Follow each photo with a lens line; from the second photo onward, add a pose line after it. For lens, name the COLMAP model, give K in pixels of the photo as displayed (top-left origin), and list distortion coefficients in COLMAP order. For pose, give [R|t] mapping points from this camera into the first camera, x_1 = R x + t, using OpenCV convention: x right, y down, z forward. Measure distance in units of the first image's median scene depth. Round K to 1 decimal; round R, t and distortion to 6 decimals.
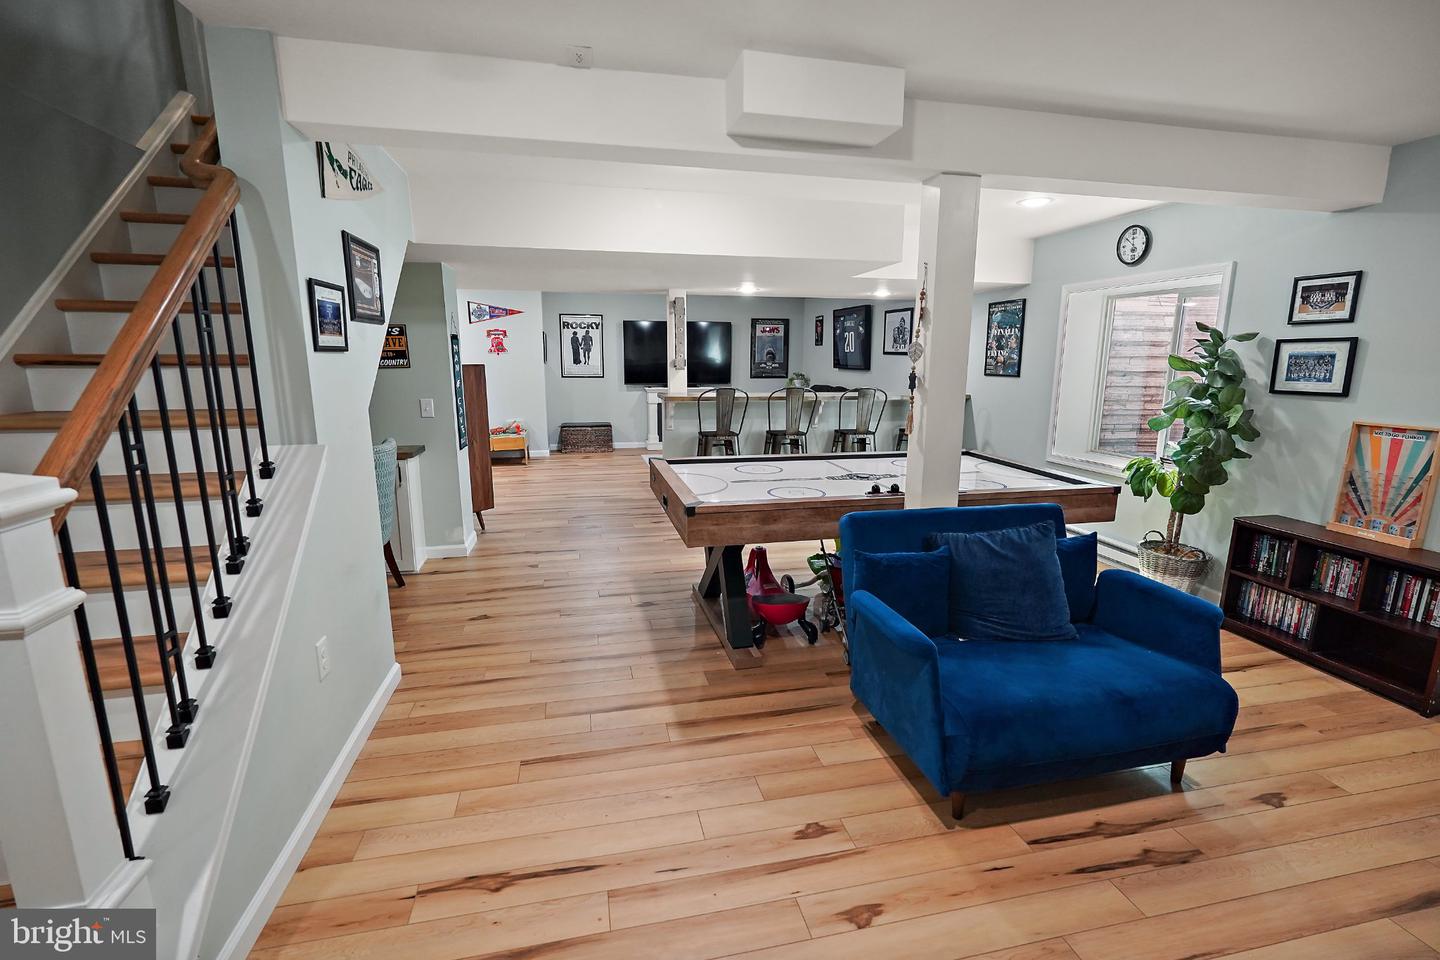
lens RADIAL K [[660.5, 0, 725.6], [0, 660.5, 470.5], [0, 0, 1]] dist [-0.013279, 0.007132]
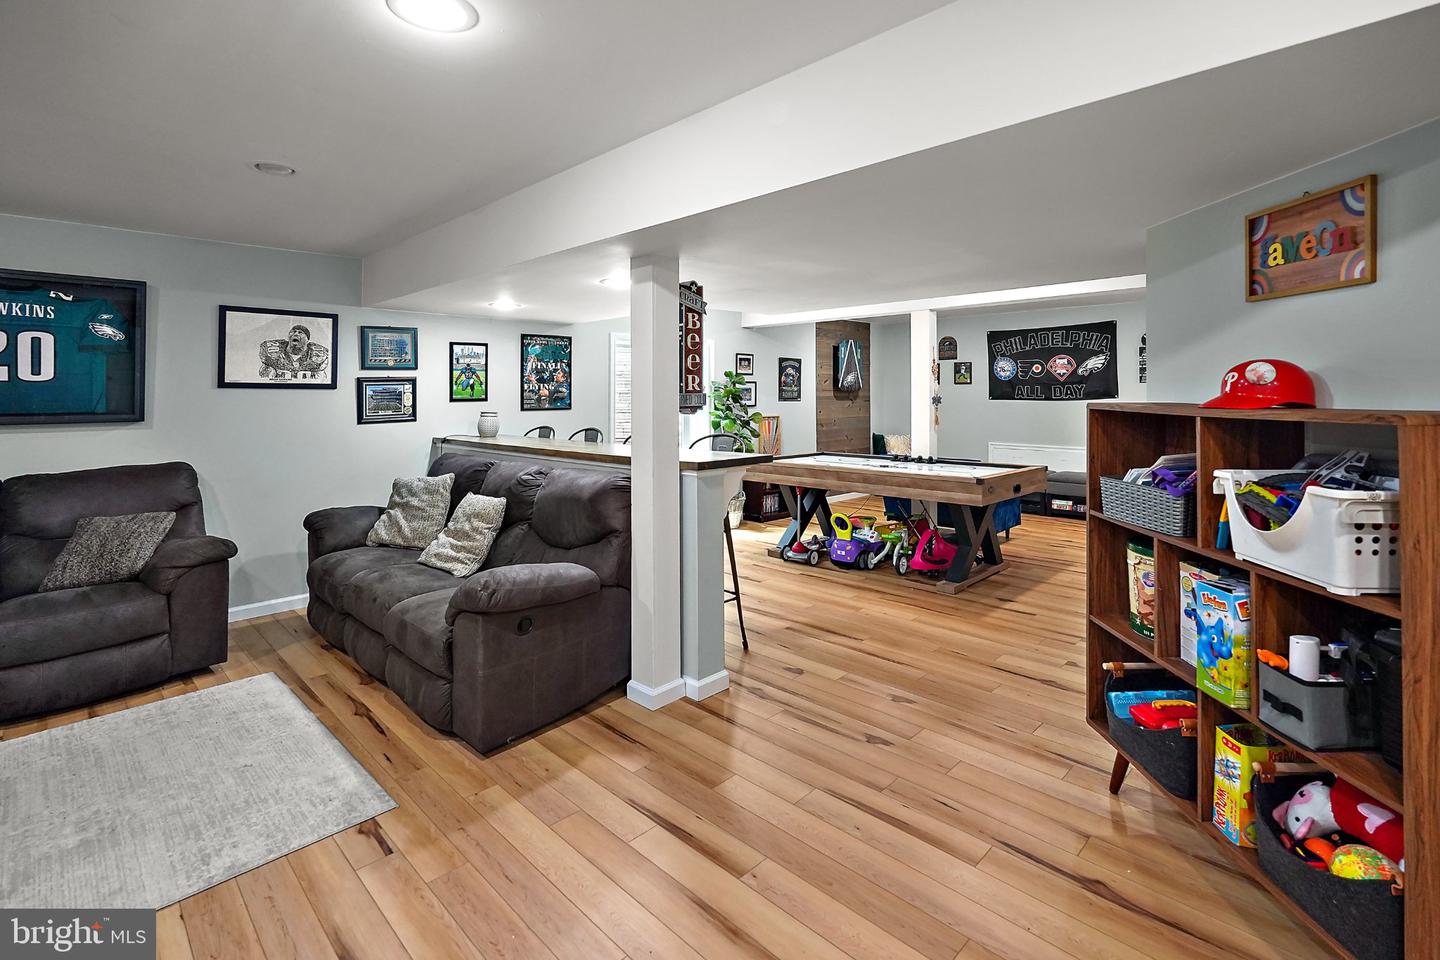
lens RADIAL K [[660.5, 0, 707.5], [0, 660.5, 384.3], [0, 0, 1]] dist [-0.013279, 0.007132]
pose [[-0.514994, 0.010319, 0.857131, -0.354635], [0.151488, 0.985285, 0.079157, -0.143256], [-0.843702, 0.170610, -0.508979, 0.833274]]
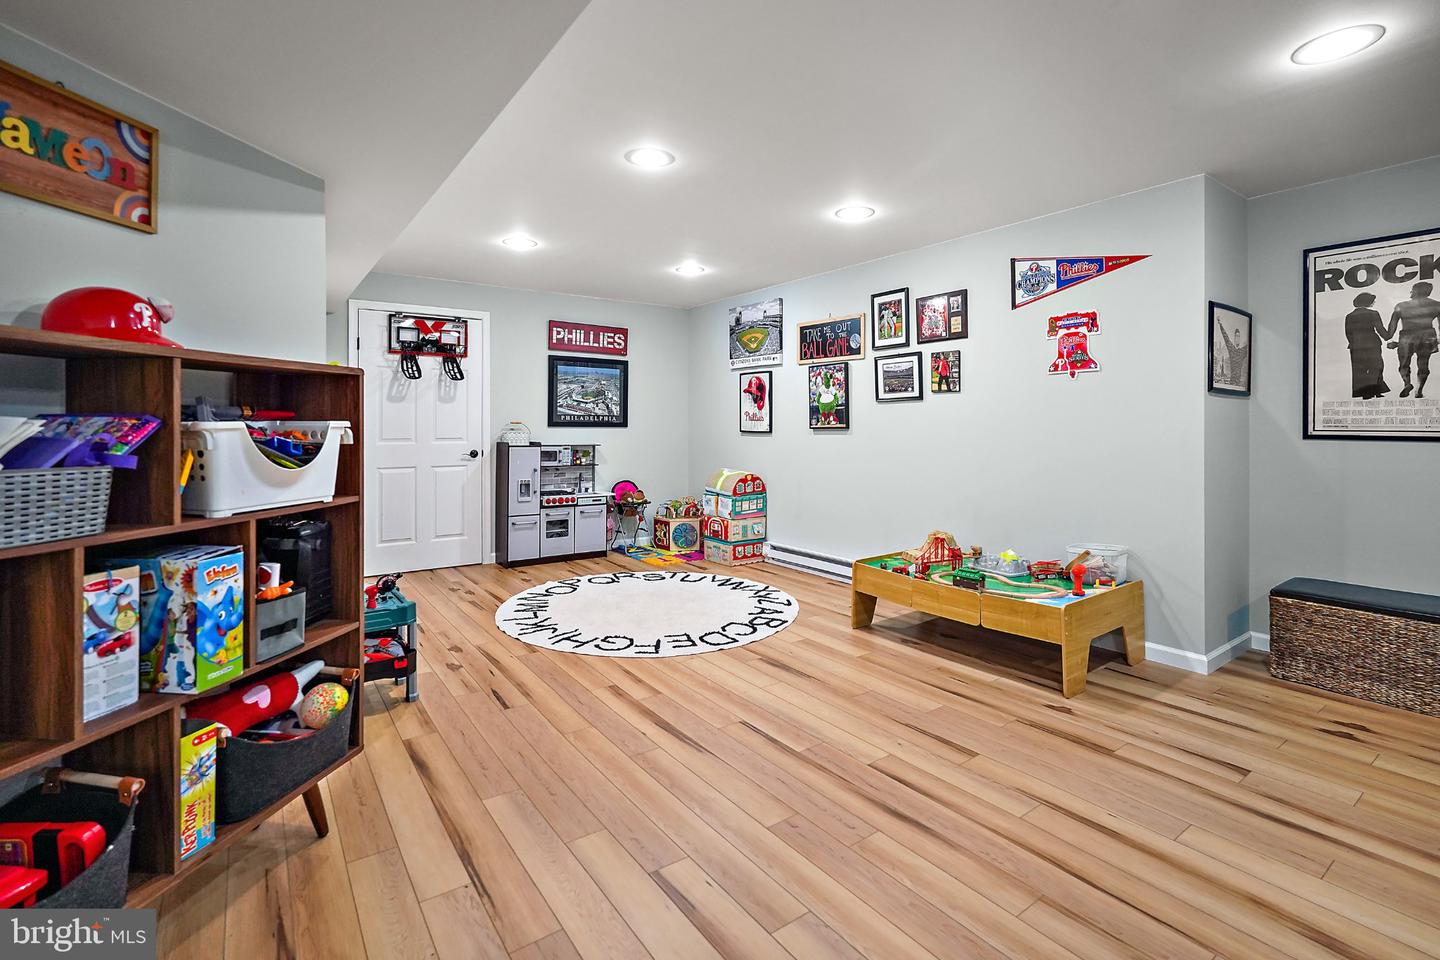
lens RADIAL K [[660.5, 0, 717.9], [0, 660.5, 427.9], [0, 0, 1]] dist [-0.013279, 0.007132]
pose [[0.384087, 0.000595, -0.923297, -0.063909], [-0.154635, 0.985916, -0.063692, -0.088058], [0.910256, 0.167237, 0.378770, 0.667389]]
